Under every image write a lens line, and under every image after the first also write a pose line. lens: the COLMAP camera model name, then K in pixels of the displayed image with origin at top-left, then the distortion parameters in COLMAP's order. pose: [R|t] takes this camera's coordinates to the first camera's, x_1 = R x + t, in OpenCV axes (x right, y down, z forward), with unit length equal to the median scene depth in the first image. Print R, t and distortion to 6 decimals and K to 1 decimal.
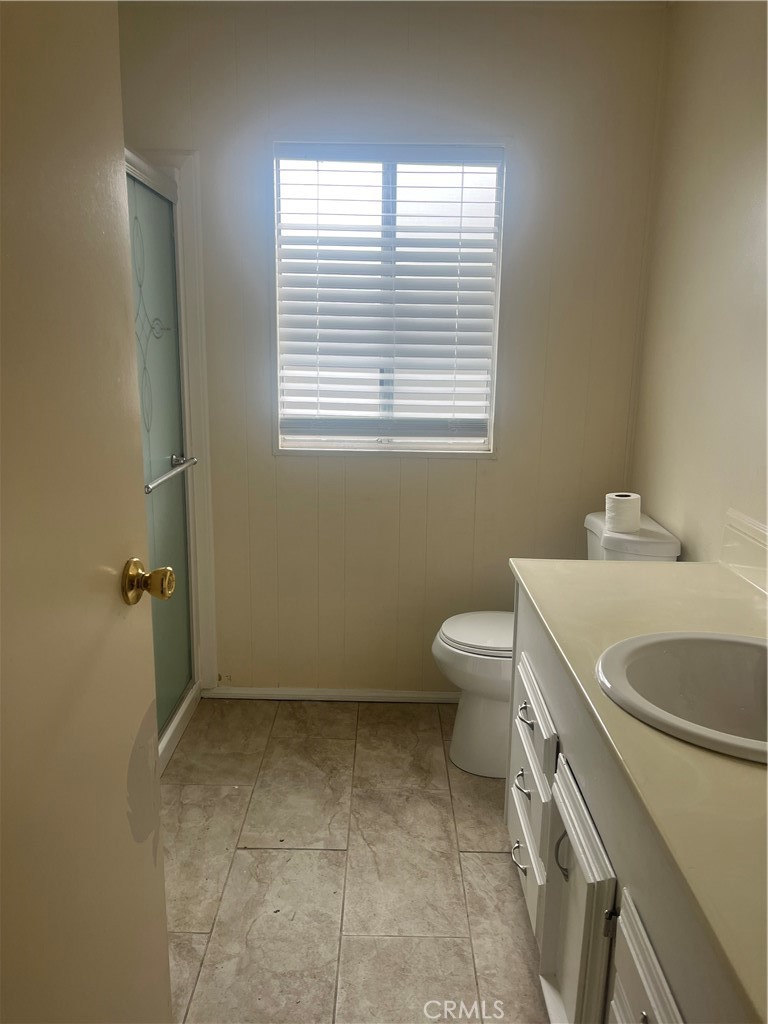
lens RADIAL K [[771.0, 0, 383.3], [0, 771.0, 511.7], [0, 0, 1]] dist [0.068508, -0.092671]
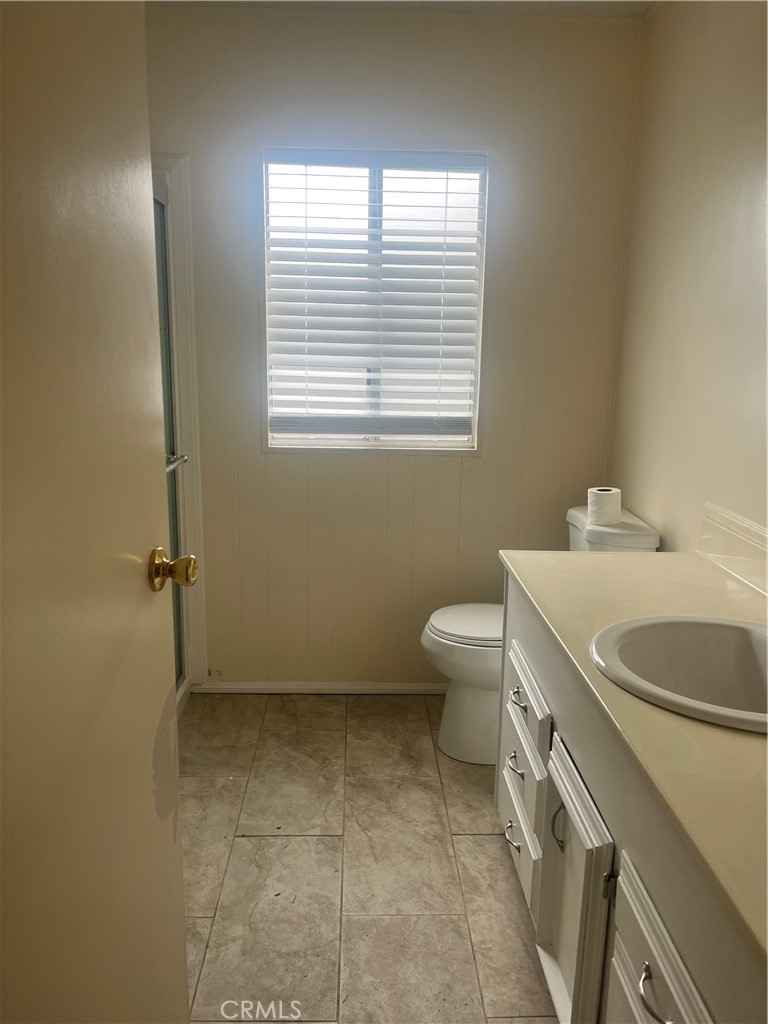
lens RADIAL K [[771.0, 0, 383.8], [0, 771.0, 508.5], [0, 0, 1]] dist [0.068508, -0.092671]
pose [[0.999237, -0.005990, 0.038592, -0.025030], [0.006165, 0.999971, -0.004407, 0.006182], [-0.038564, 0.004642, 0.999245, -0.026488]]
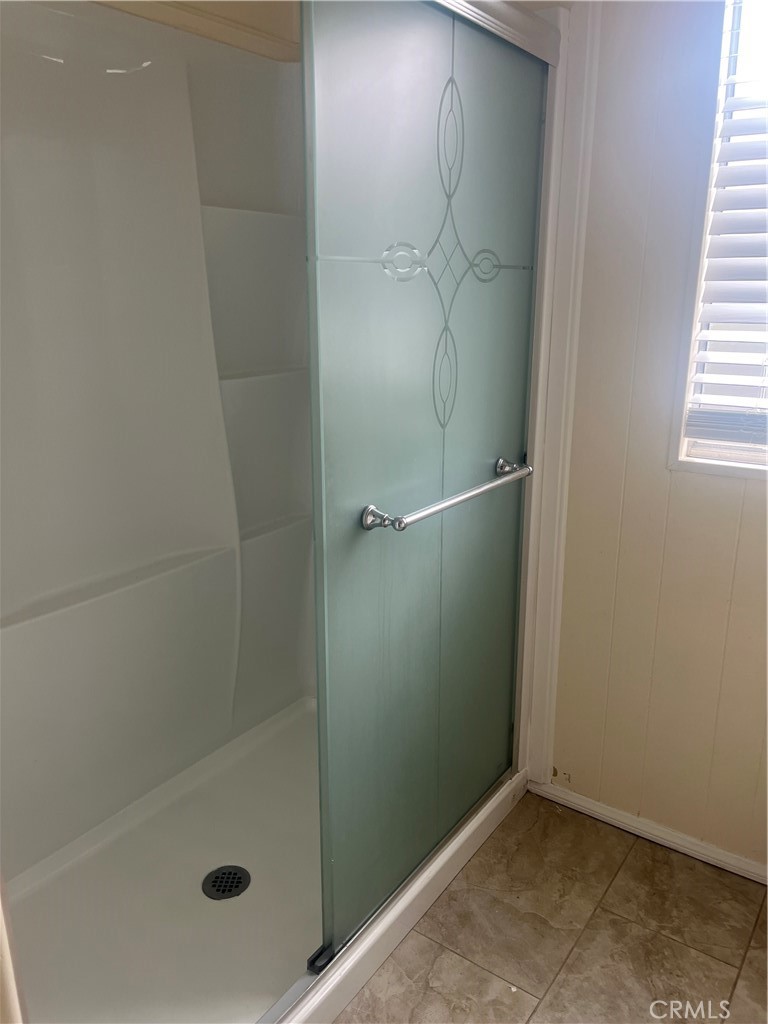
lens RADIAL K [[771.0, 0, 386.1], [0, 771.0, 502.9], [0, 0, 1]] dist [0.068508, -0.092671]
pose [[0.816529, 0.138645, -0.560408, 0.028333], [-0.111516, 0.990330, 0.082525, -0.079337], [0.566431, -0.004890, 0.824095, 0.394680]]
